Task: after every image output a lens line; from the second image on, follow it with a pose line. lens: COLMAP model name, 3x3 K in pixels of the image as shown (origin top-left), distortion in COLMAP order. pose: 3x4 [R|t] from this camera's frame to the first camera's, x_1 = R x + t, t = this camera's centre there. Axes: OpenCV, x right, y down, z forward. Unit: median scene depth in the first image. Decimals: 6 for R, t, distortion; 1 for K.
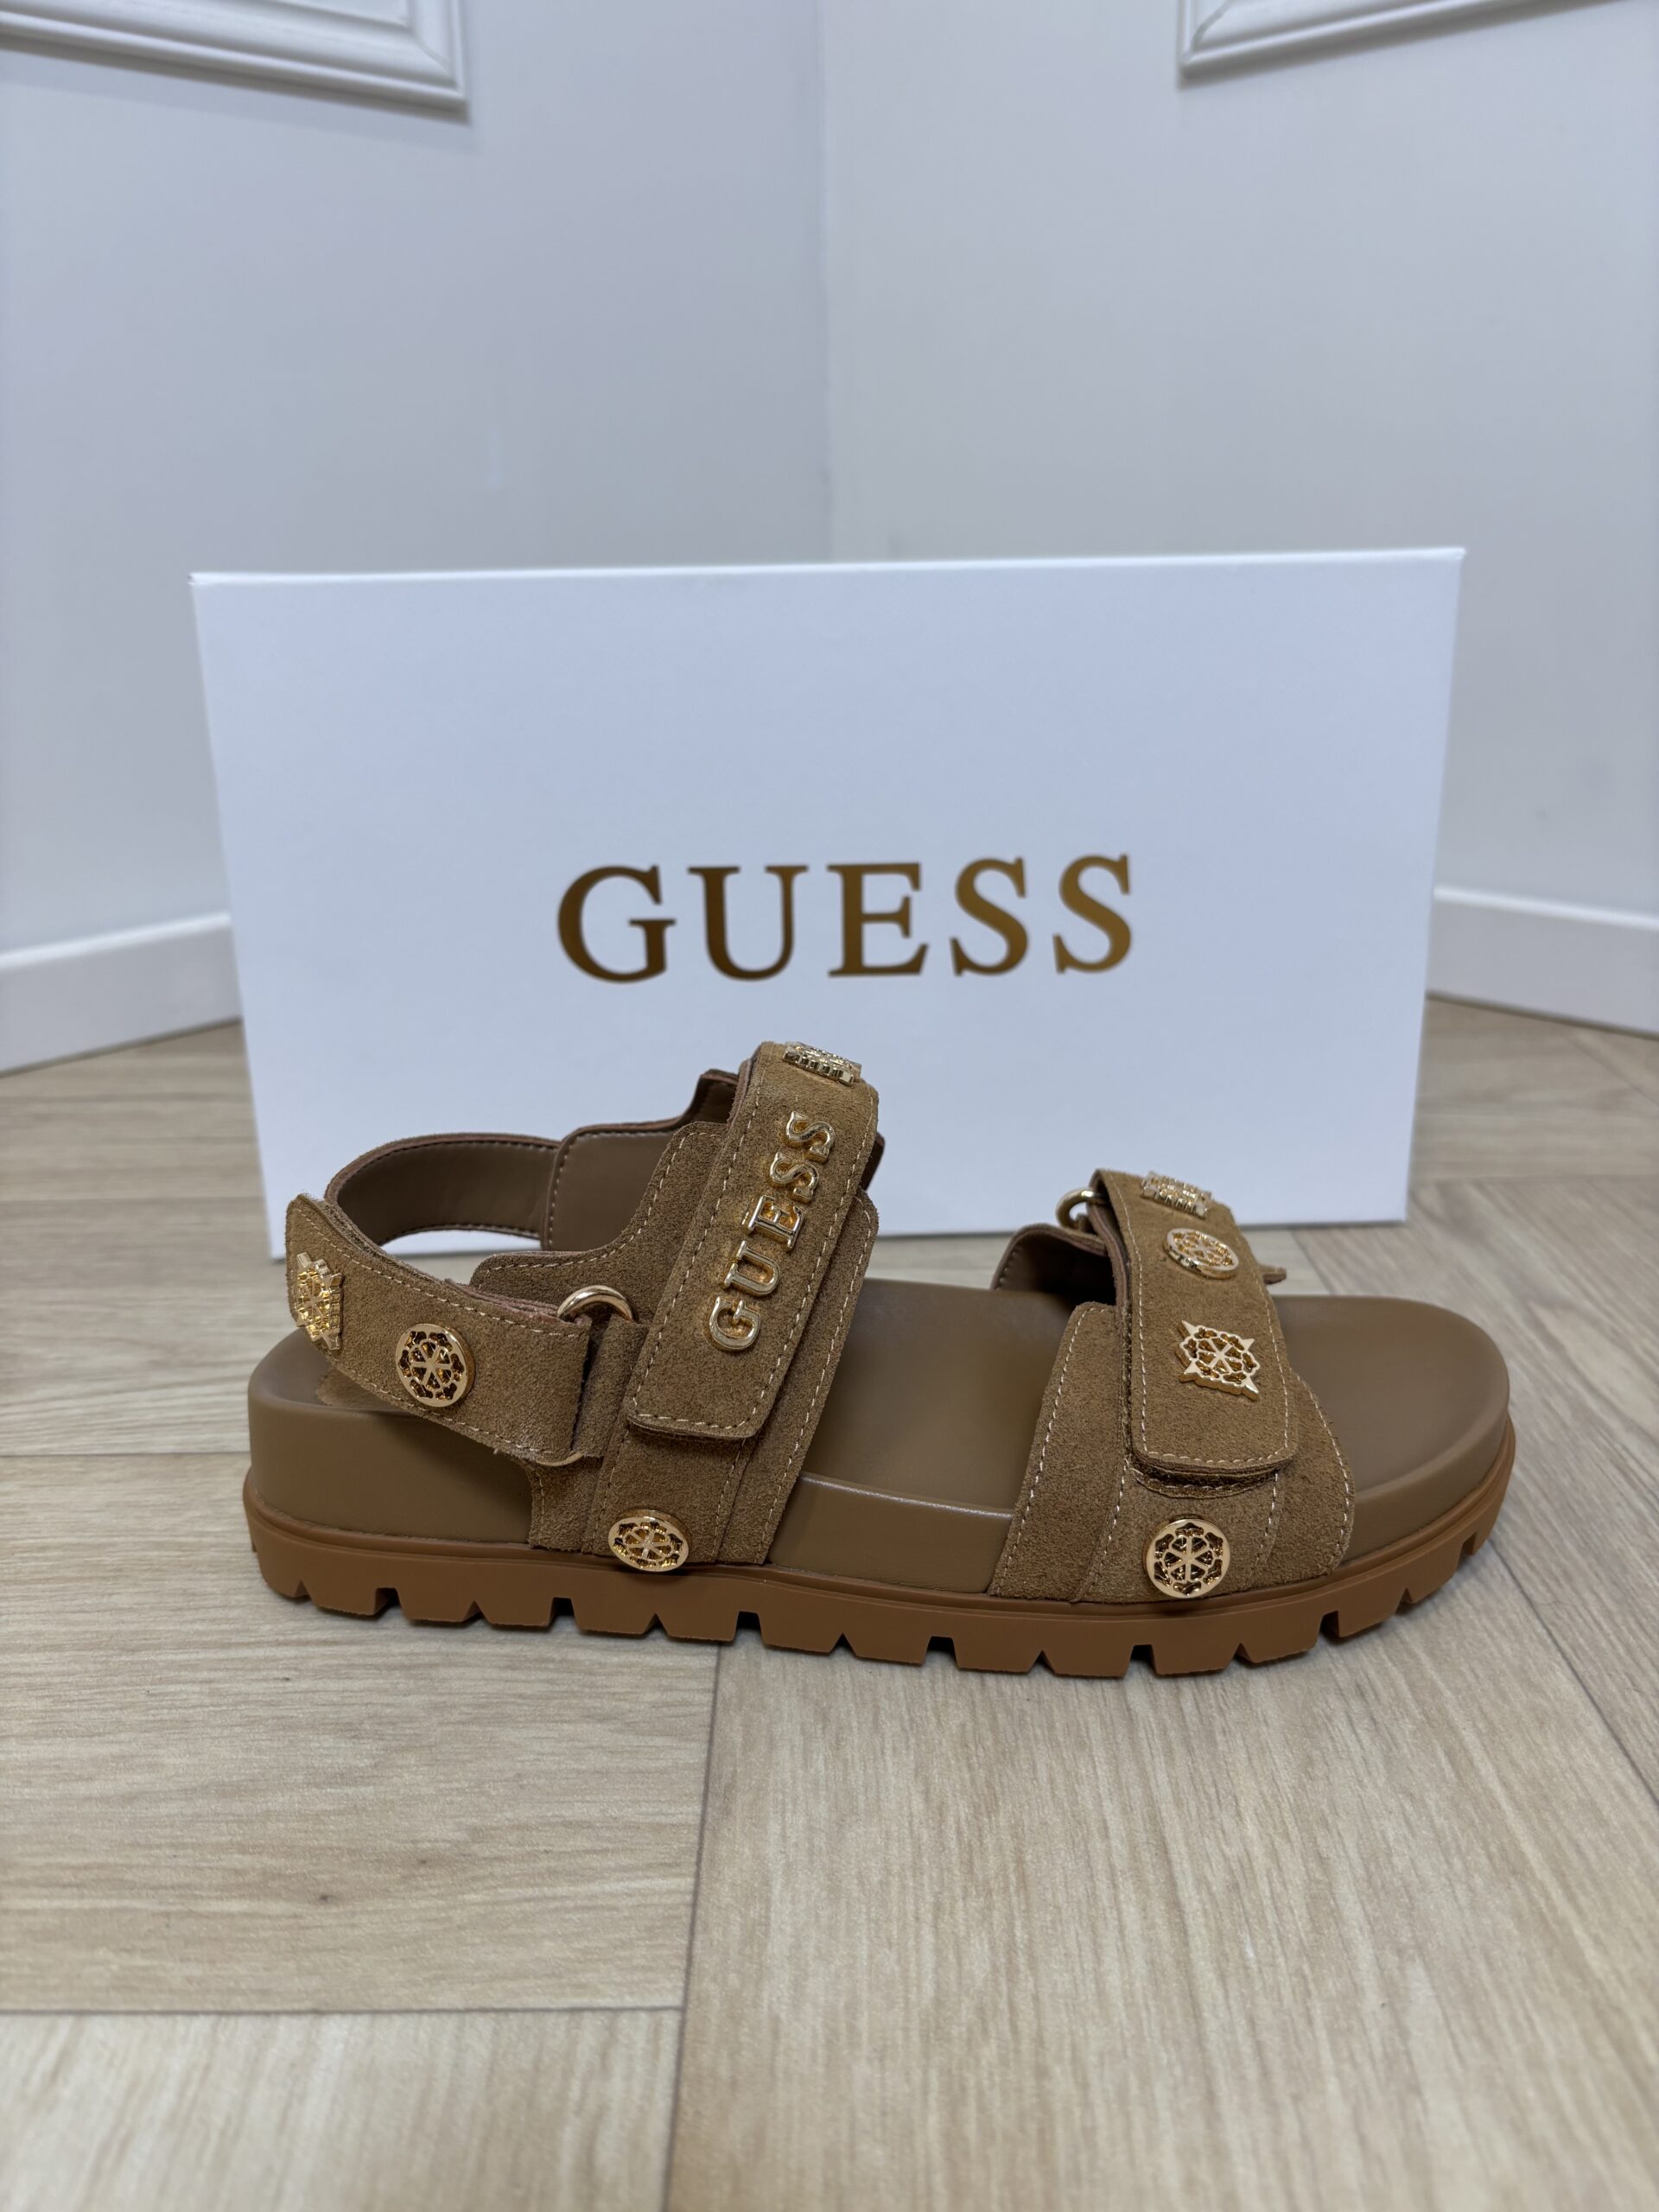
lens RADIAL K [[1728.5, 0, 829.0], [0, 1728.5, 1119.5], [0, 0, 1]] dist [0.036735, -0.065073]
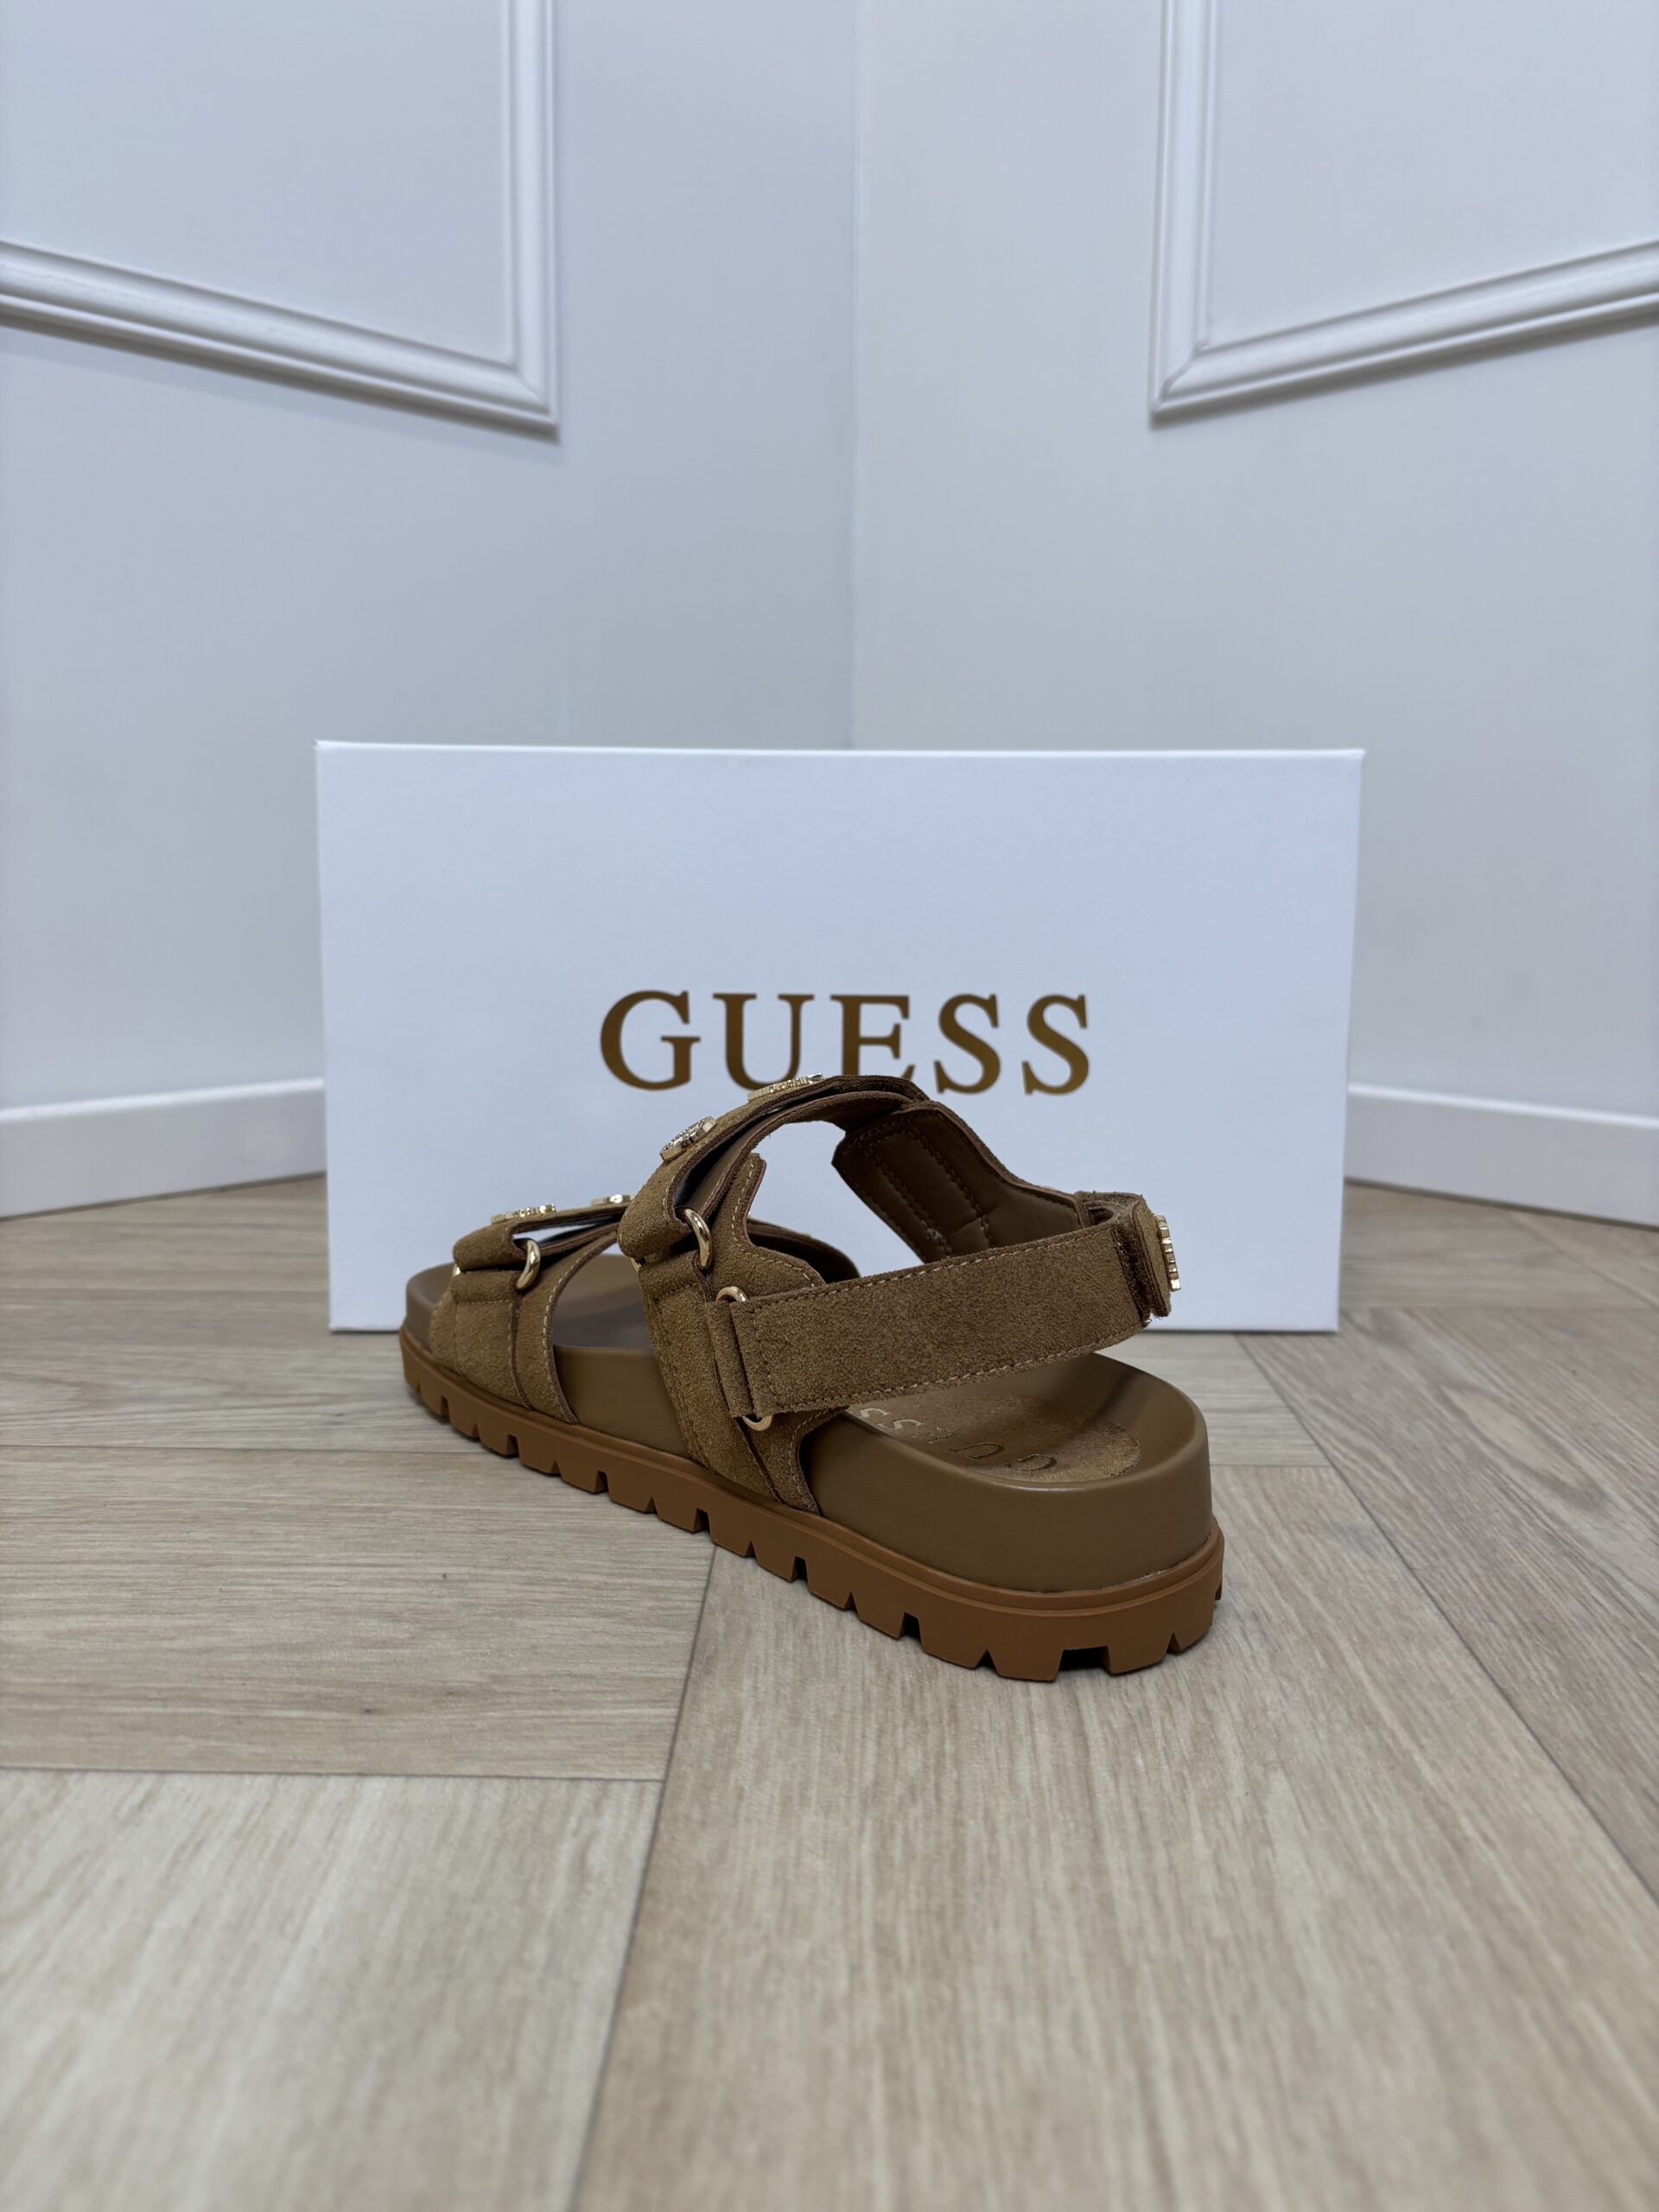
lens RADIAL K [[1728.5, 0, 829.9], [0, 1728.5, 1099.2], [0, 0, 1]] dist [0.036735, -0.065073]
pose [[0.999476, 0.028355, -0.015598, 0.029491], [-0.030789, 0.981590, -0.188501, 0.222358], [0.009966, 0.188882, 0.981949, -0.219944]]
